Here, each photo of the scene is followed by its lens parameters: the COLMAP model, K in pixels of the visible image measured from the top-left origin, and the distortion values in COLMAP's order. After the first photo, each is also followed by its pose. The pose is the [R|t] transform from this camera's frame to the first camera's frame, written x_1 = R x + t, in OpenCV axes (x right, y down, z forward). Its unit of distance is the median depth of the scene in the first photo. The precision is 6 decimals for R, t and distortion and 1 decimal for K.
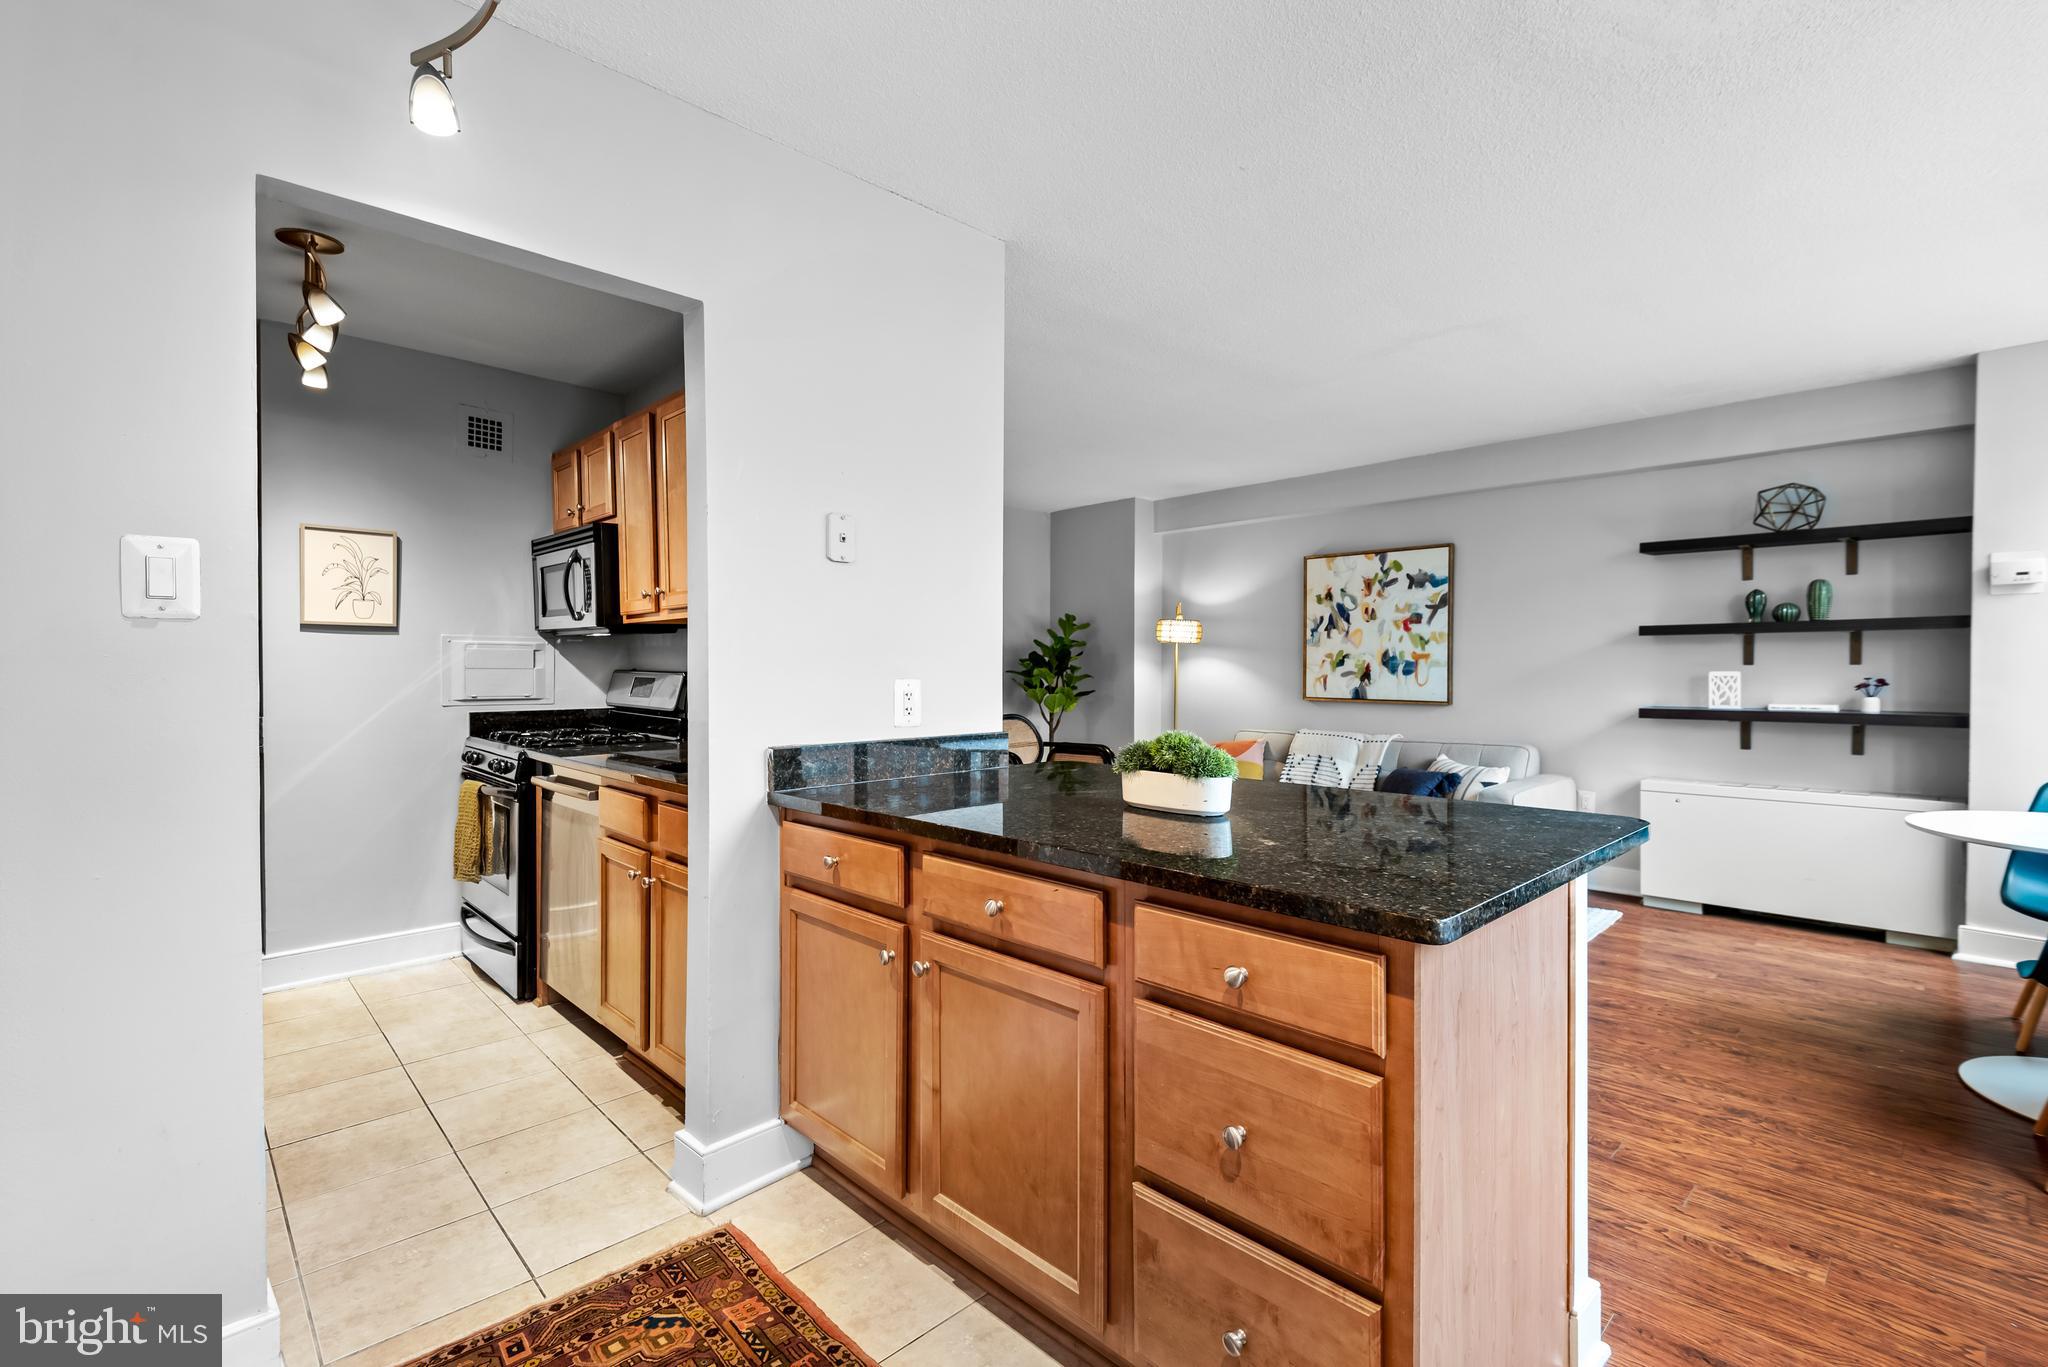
lens RADIAL K [[918.0, 0, 1031.7], [0, 918.0, 681.3], [0, 0, 1]] dist [0.001109, -0.001407]
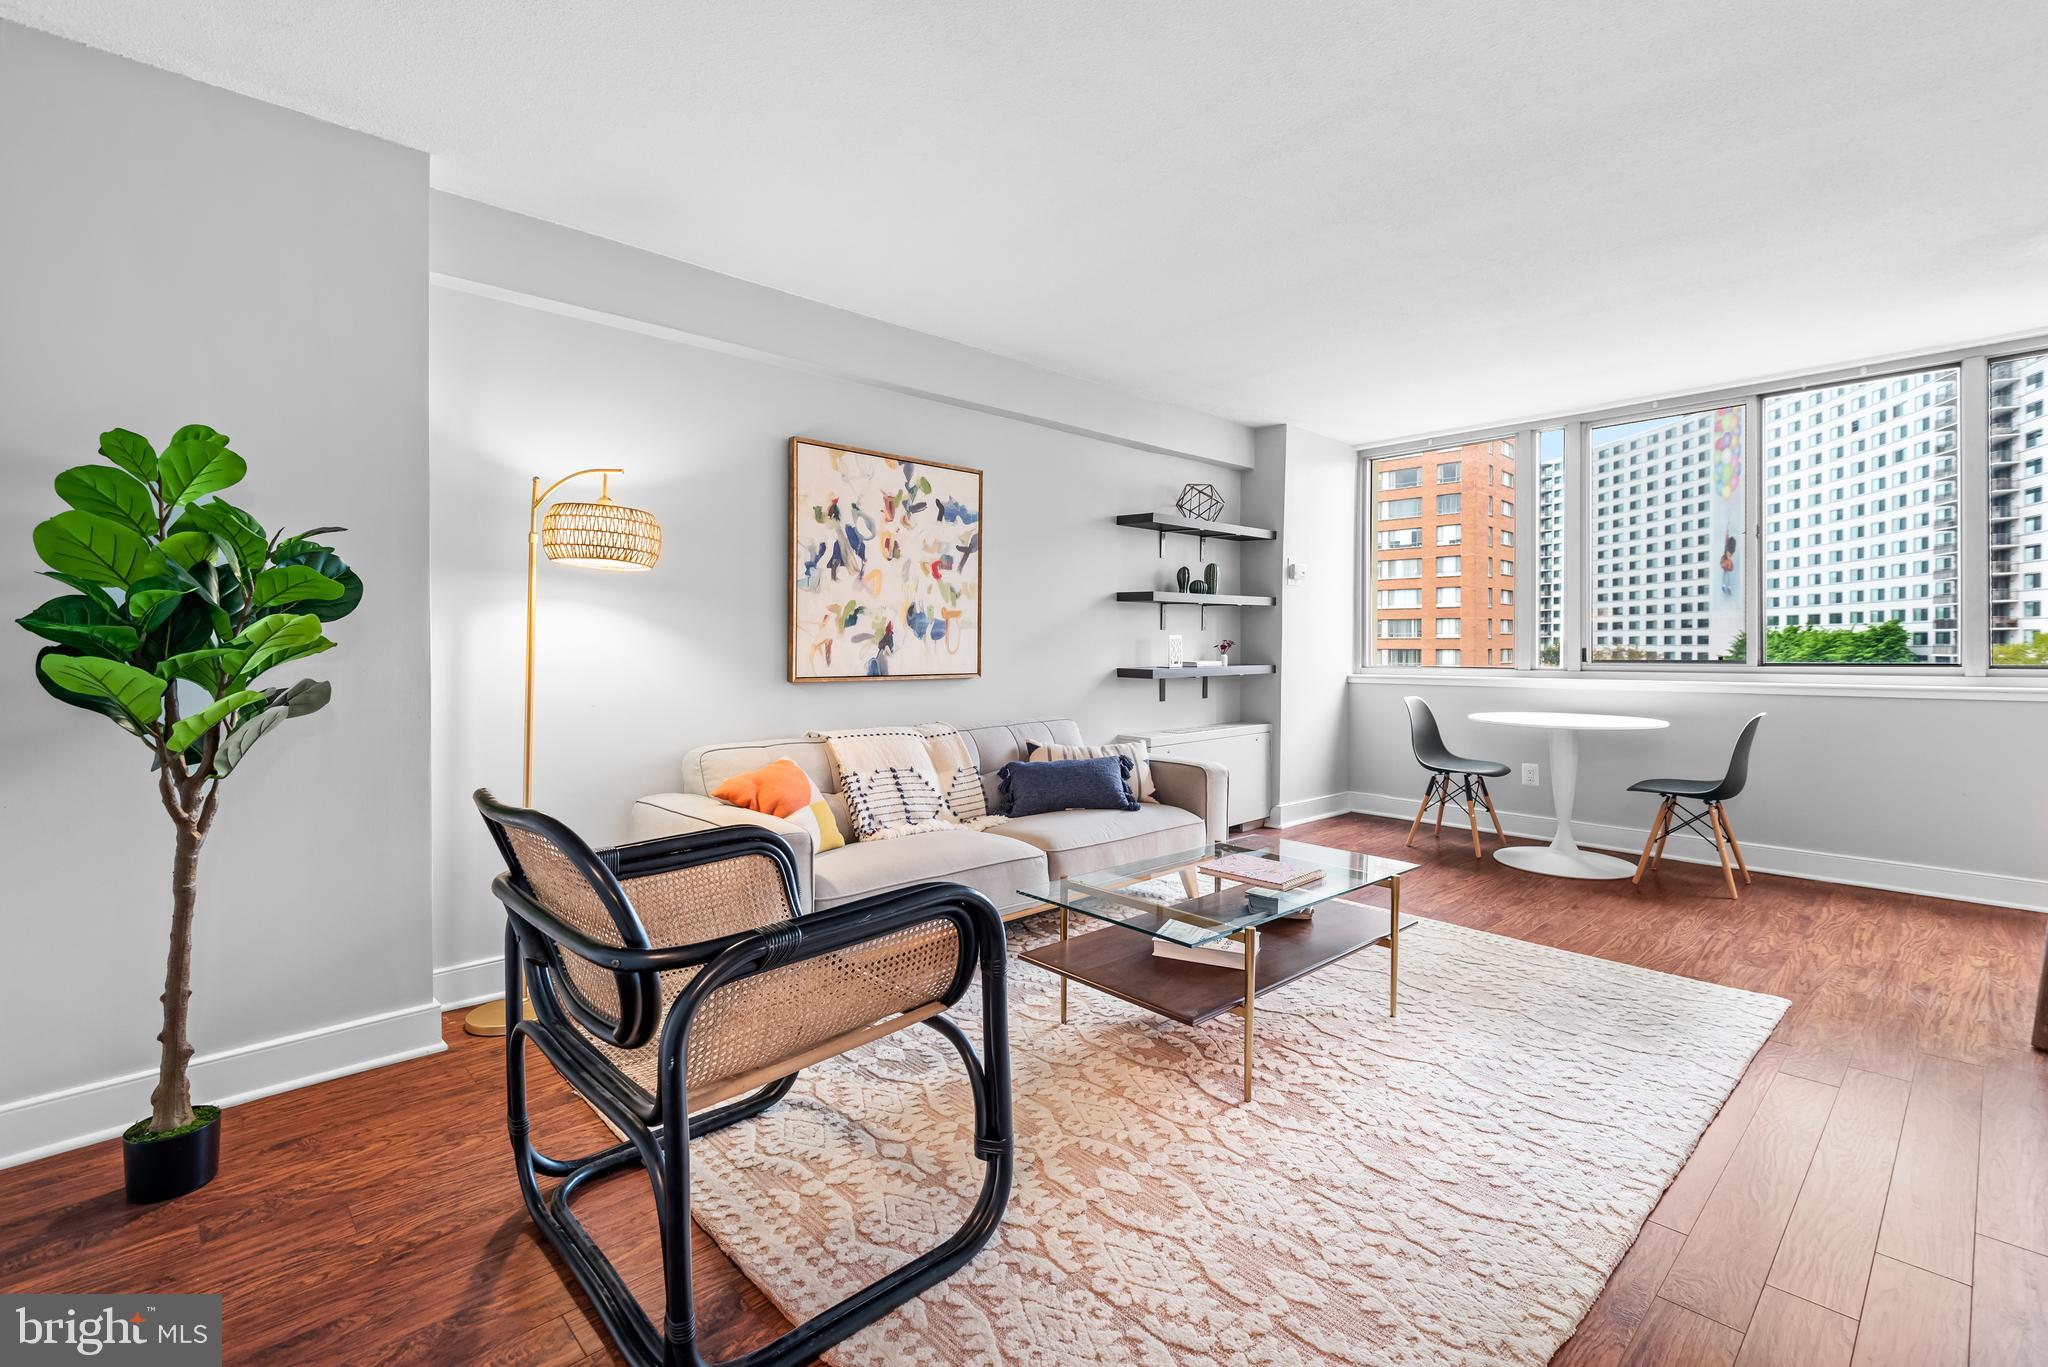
lens RADIAL K [[918.0, 0, 1022.9], [0, 918.0, 665.2], [0, 0, 1]] dist [0.001109, -0.001407]
pose [[0.015228, -0.021764, 0.999647, -0.410886], [0.016618, 0.999631, 0.021510, -0.000833], [-0.999746, 0.016285, 0.015584, 1.197864]]
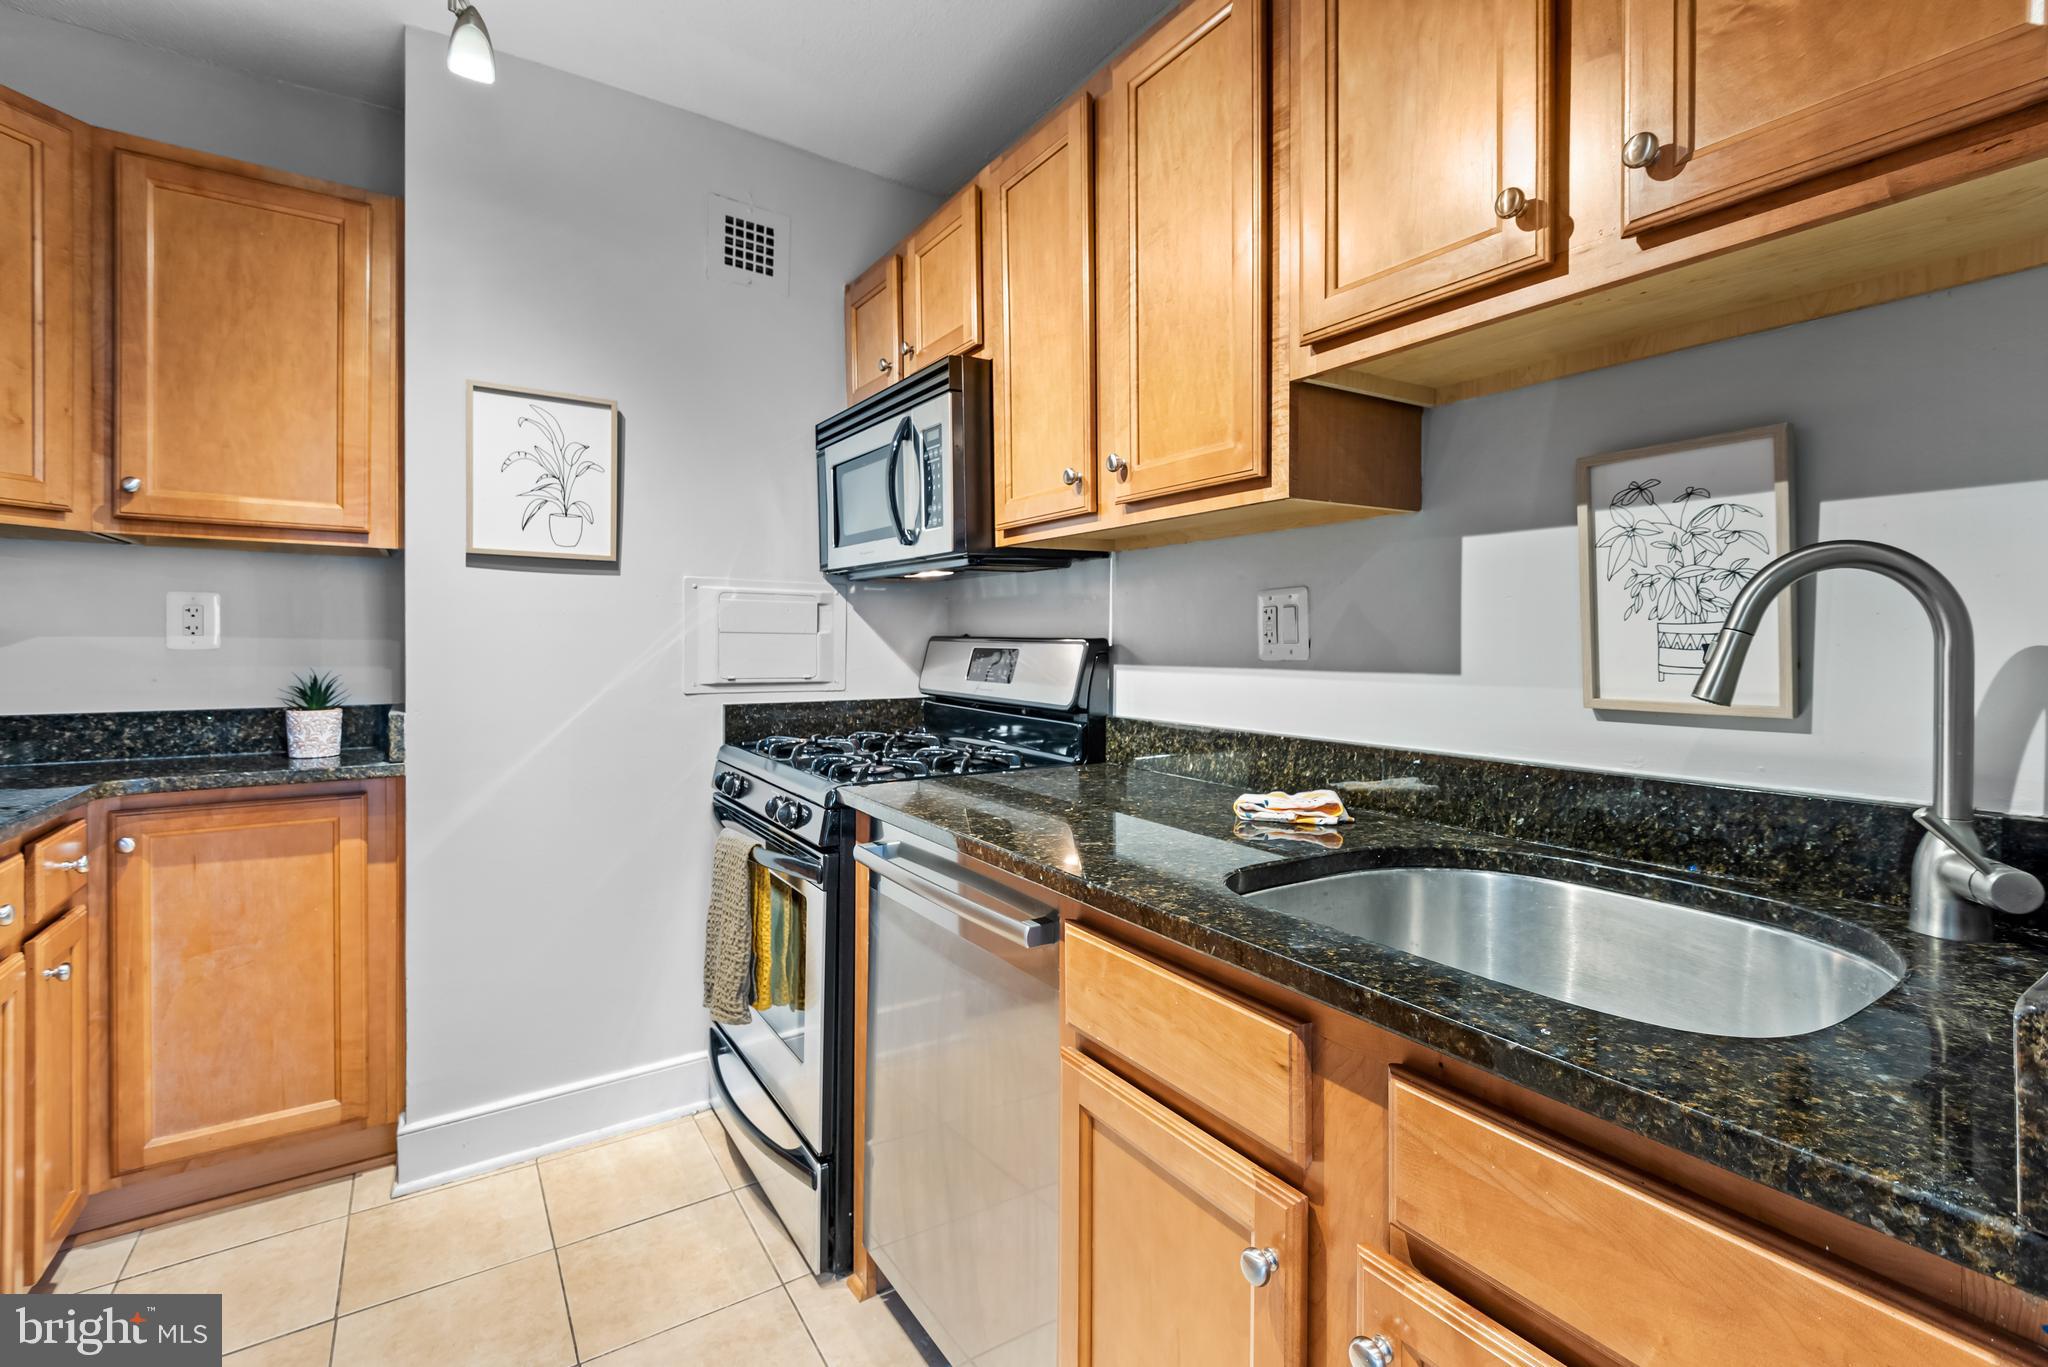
lens RADIAL K [[918.0, 0, 1036.1], [0, 918.0, 649.8], [0, 0, 1]] dist [0.001109, -0.001407]
pose [[0.982783, 0.004366, -0.184711, -0.214605], [-0.005122, 0.999980, -0.003612, -0.000648], [0.184692, 0.004496, 0.982786, 0.318526]]
